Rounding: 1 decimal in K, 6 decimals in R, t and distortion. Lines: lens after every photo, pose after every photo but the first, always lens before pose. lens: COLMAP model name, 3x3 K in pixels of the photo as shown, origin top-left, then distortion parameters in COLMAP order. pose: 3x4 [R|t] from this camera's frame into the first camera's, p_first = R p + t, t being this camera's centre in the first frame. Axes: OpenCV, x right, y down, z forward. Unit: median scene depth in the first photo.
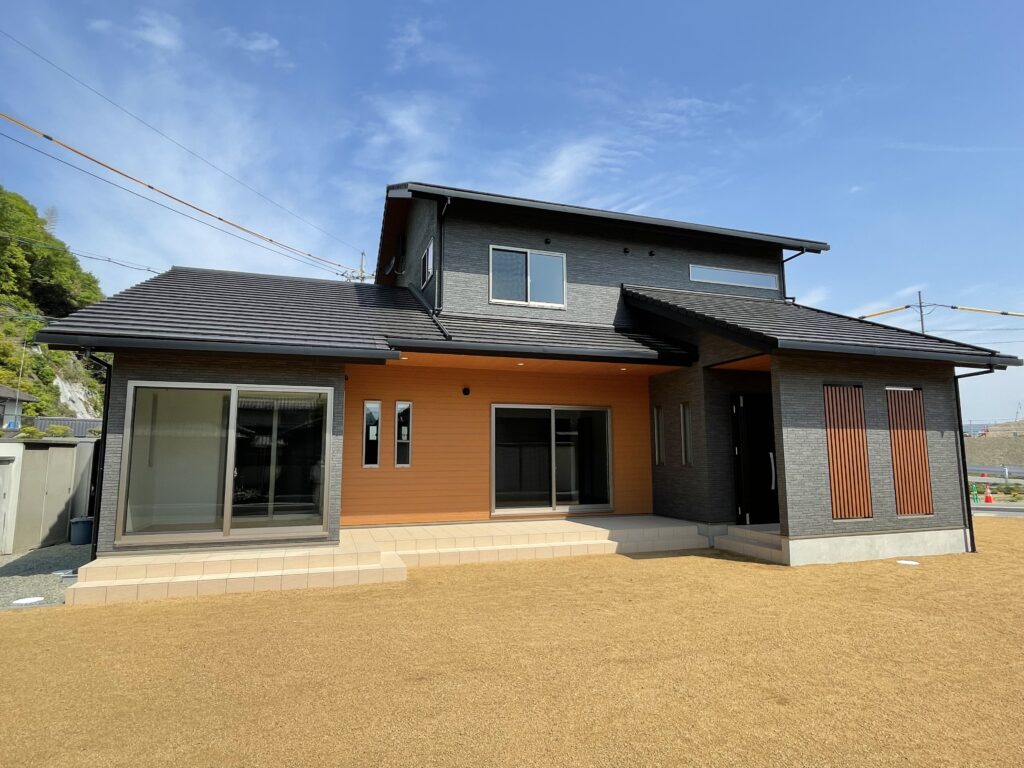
lens RADIAL K [[566.2, 0, 510.3], [0, 566.2, 384.8], [0, 0, 1]] dist [0.007559, 0.001293]
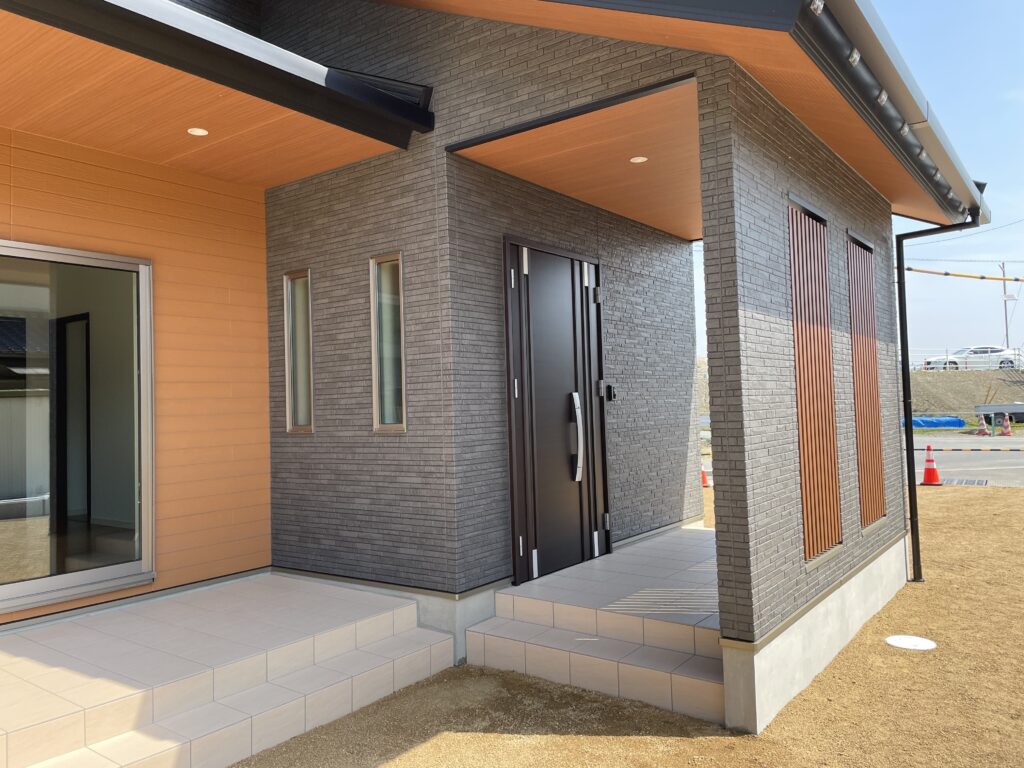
lens RADIAL K [[780.7, 0, 511.0], [0, 780.7, 377.5], [0, 0, 1]] dist [0.033870, -0.003099]
pose [[0.812366, 0.003385, 0.583139, 0.093241], [-0.047801, 0.997005, 0.060803, 0.076643], [-0.581186, -0.077269, 0.810094, 0.573277]]
